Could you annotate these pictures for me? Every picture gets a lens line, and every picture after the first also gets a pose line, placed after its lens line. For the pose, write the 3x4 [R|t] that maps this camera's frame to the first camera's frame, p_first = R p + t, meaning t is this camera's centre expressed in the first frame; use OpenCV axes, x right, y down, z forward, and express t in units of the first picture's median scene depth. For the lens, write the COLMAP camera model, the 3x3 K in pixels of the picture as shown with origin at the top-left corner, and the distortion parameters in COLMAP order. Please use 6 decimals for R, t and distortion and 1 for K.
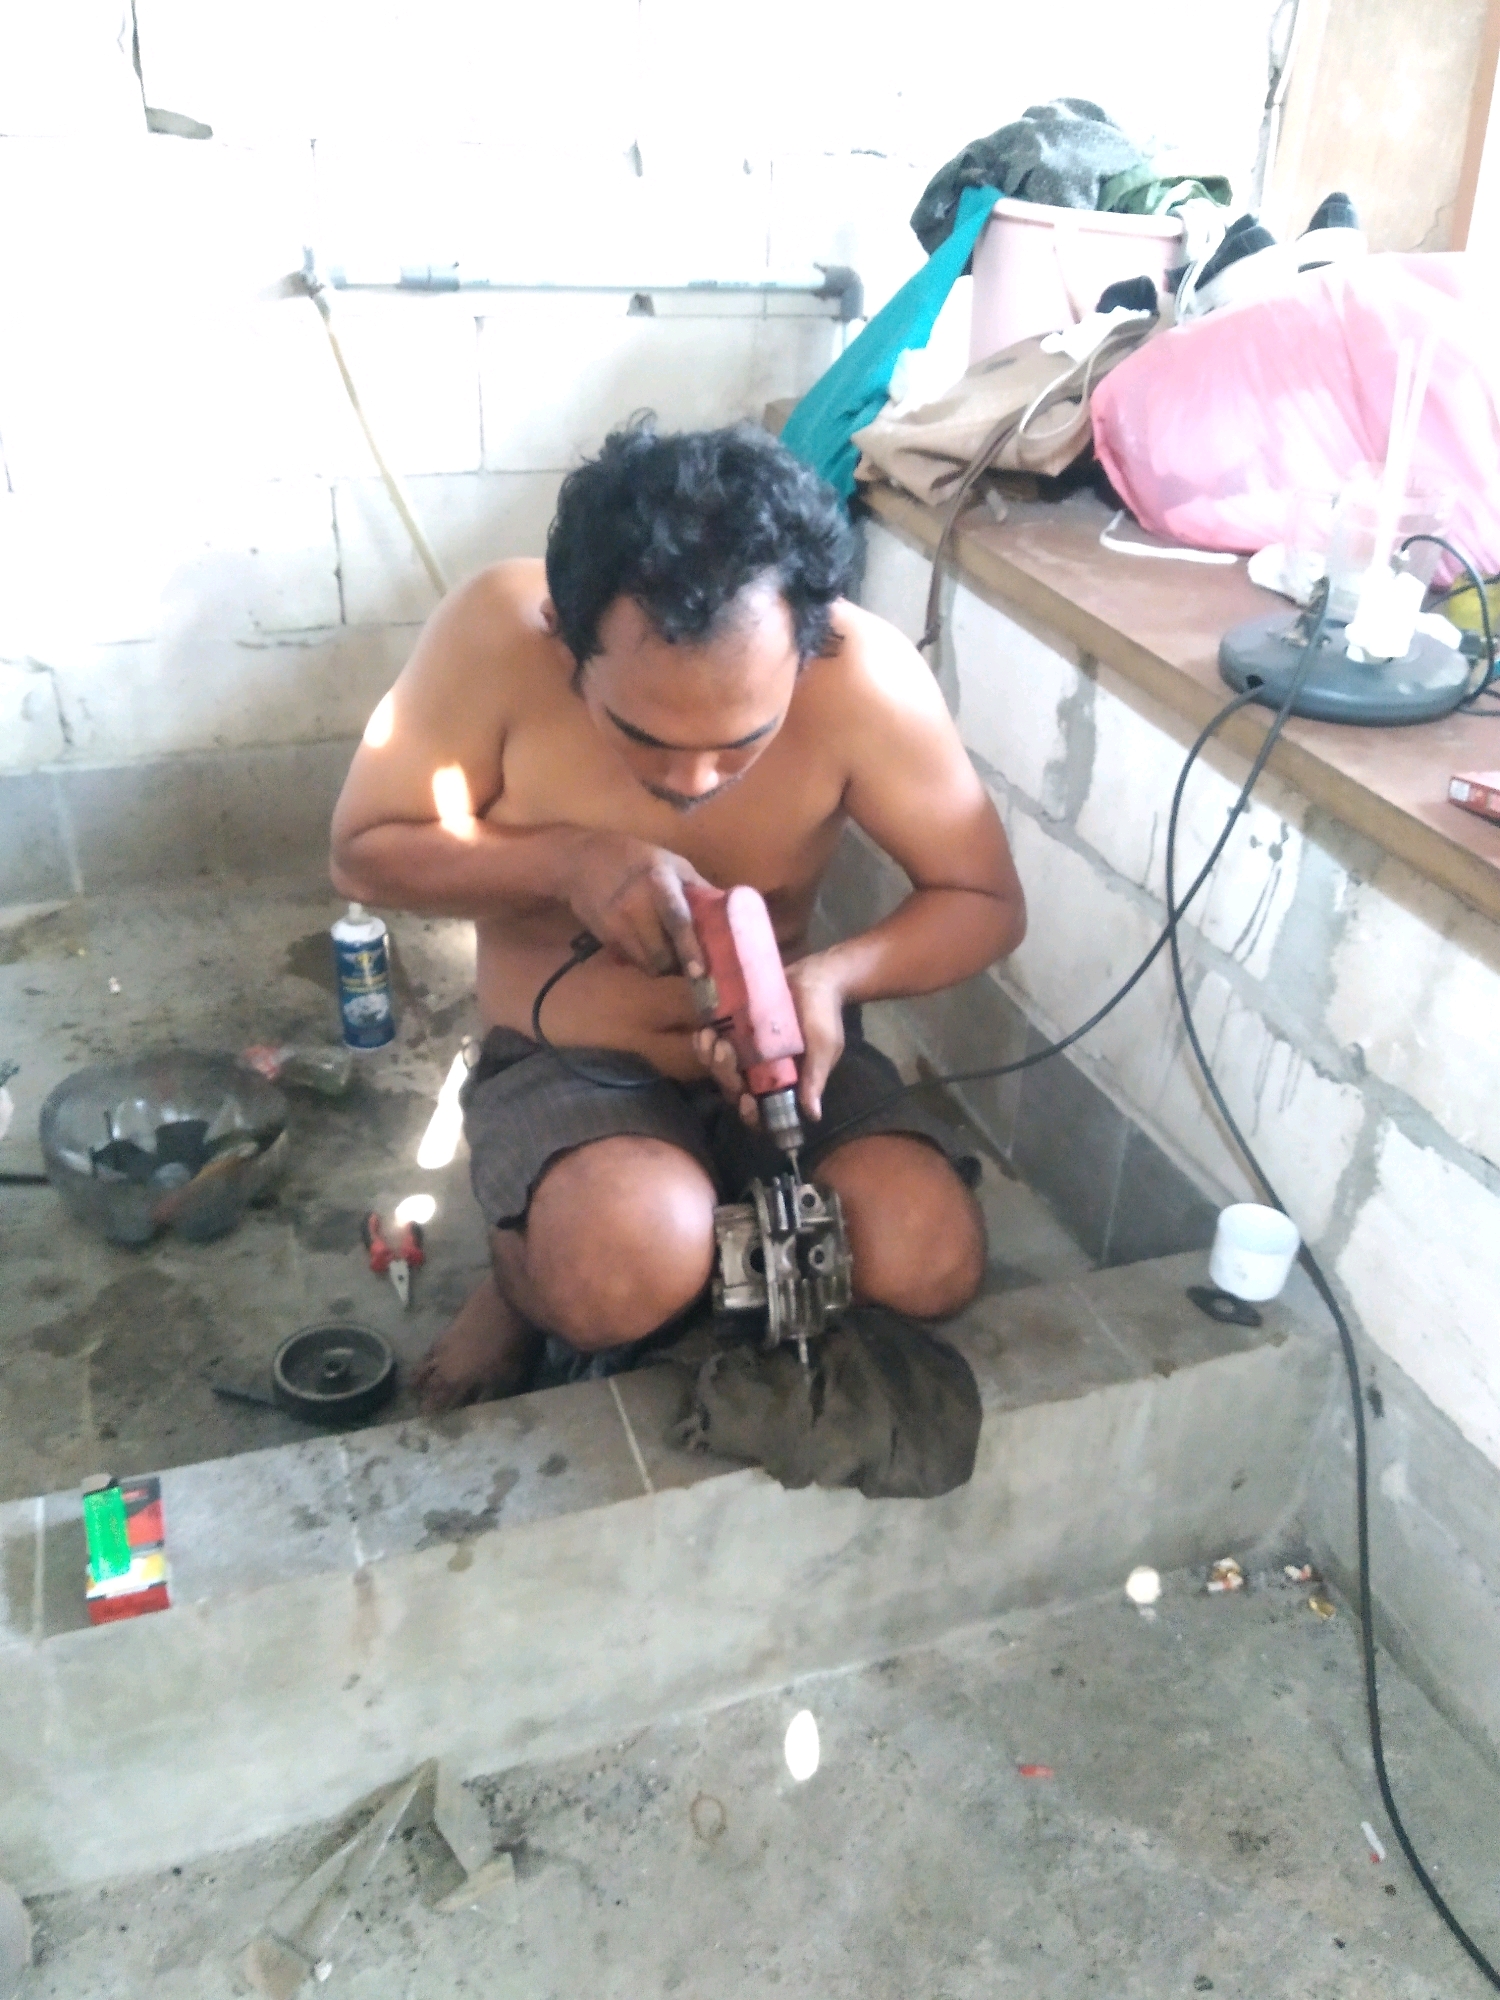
lens RADIAL K [[1567.0, 0, 754.6], [0, 1567.0, 994.9], [0, 0, 1]] dist [0.034320, -0.062763]
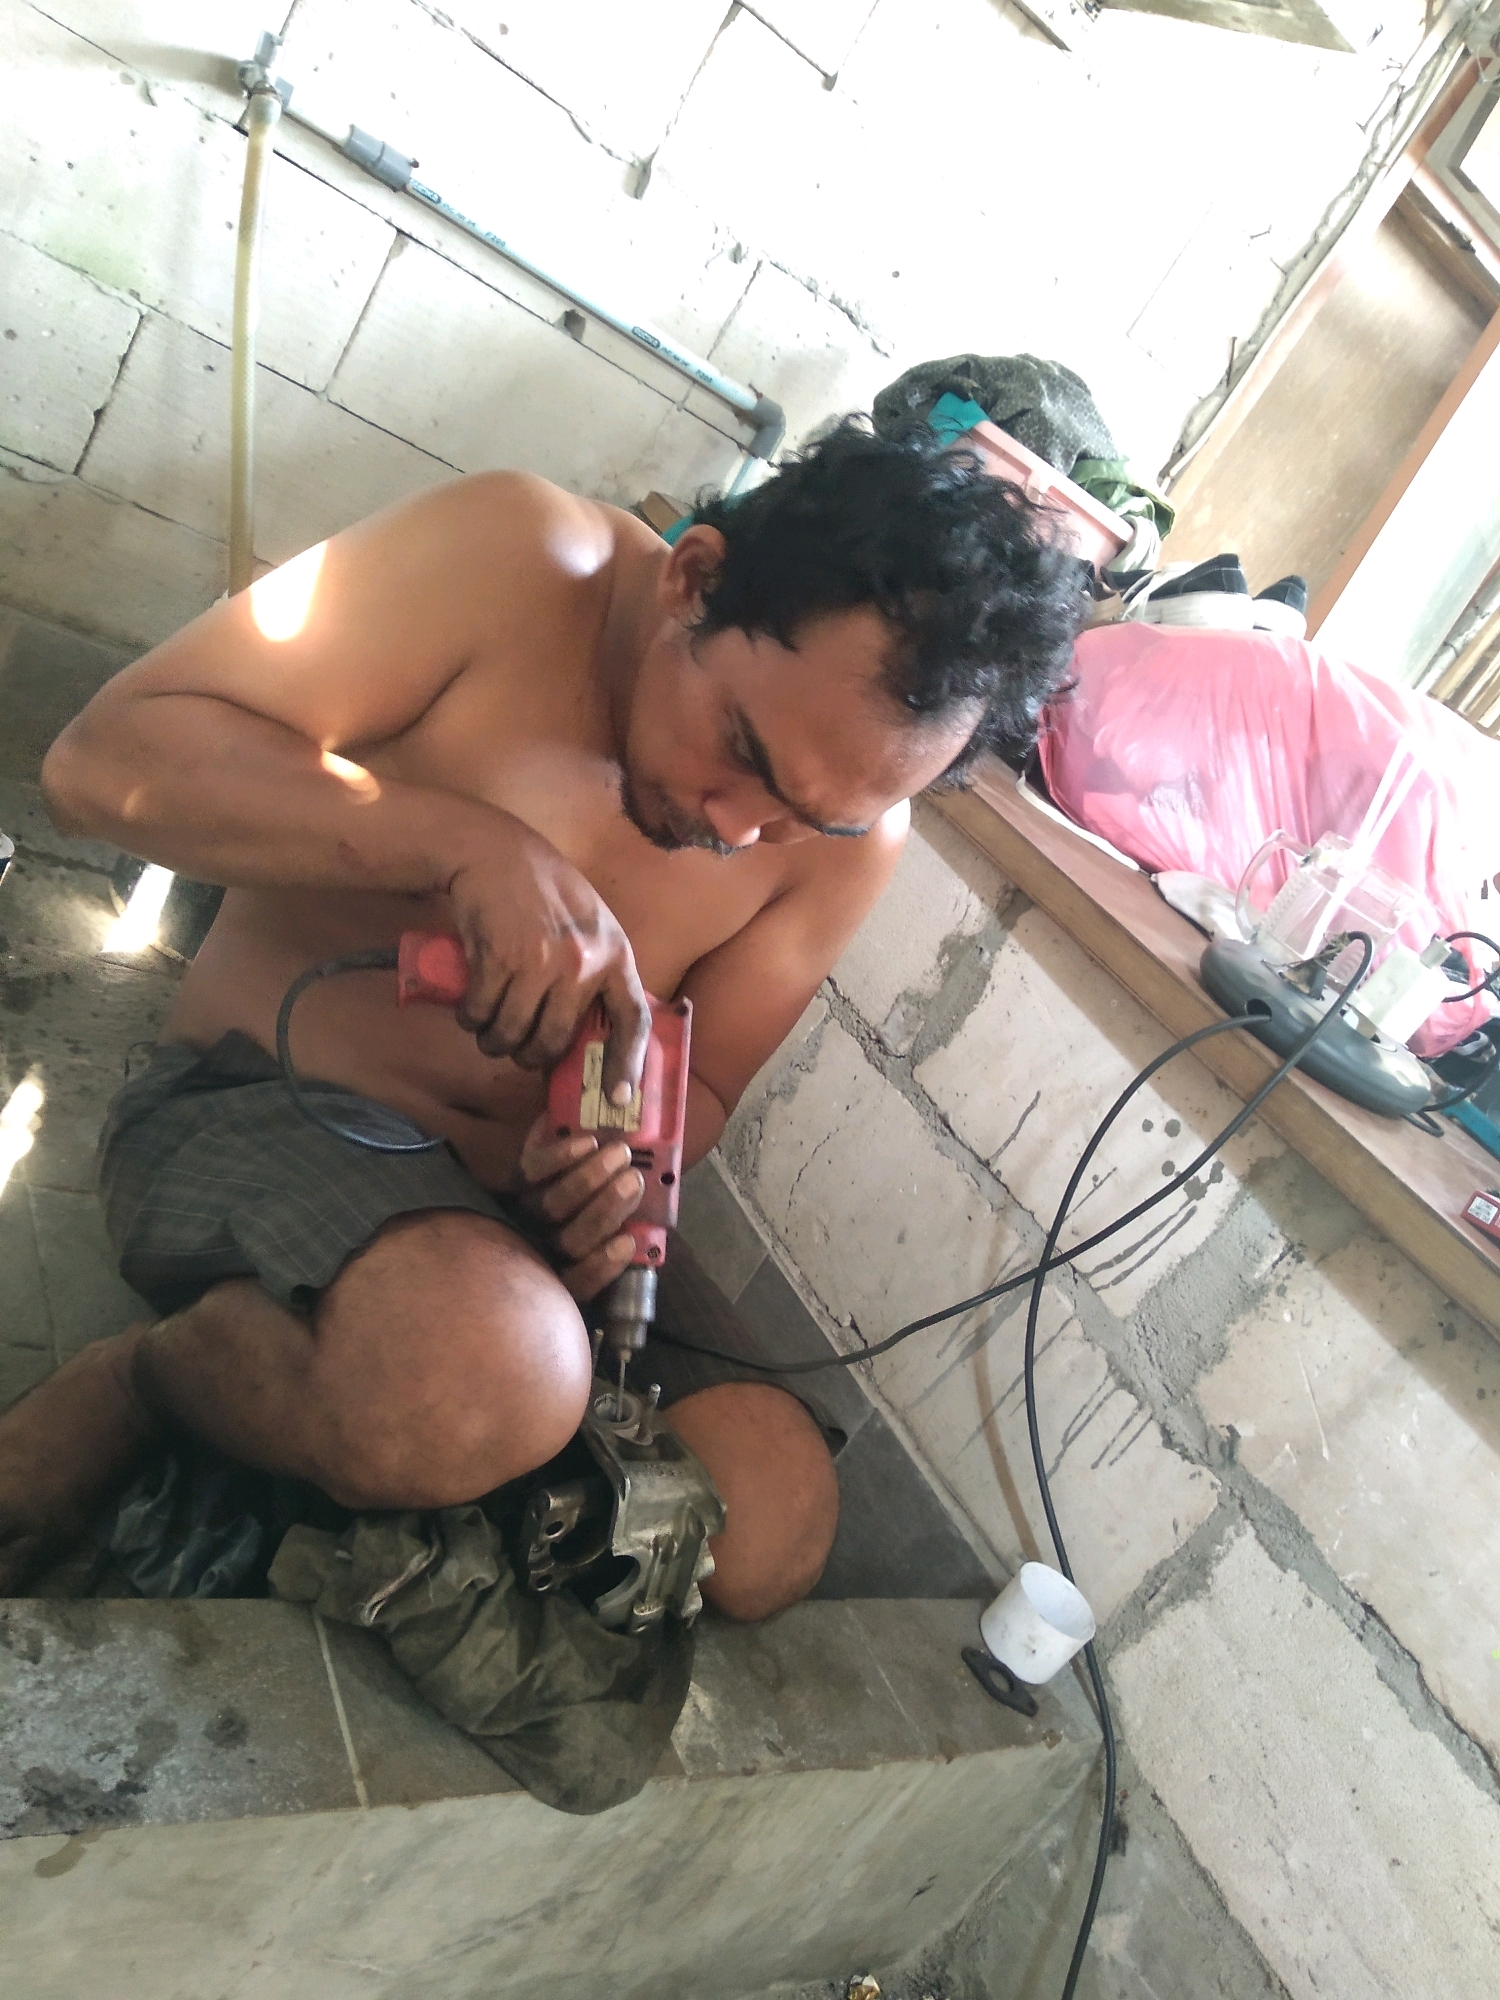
lens RADIAL K [[1567.0, 0, 745.8], [0, 1567.0, 1012.9], [0, 0, 1]] dist [0.034320, -0.062763]
pose [[0.863961, 0.373043, 0.338246, -0.243986], [-0.337039, 0.927451, -0.161985, 0.050364], [-0.374134, 0.025947, 0.927012, 0.270970]]
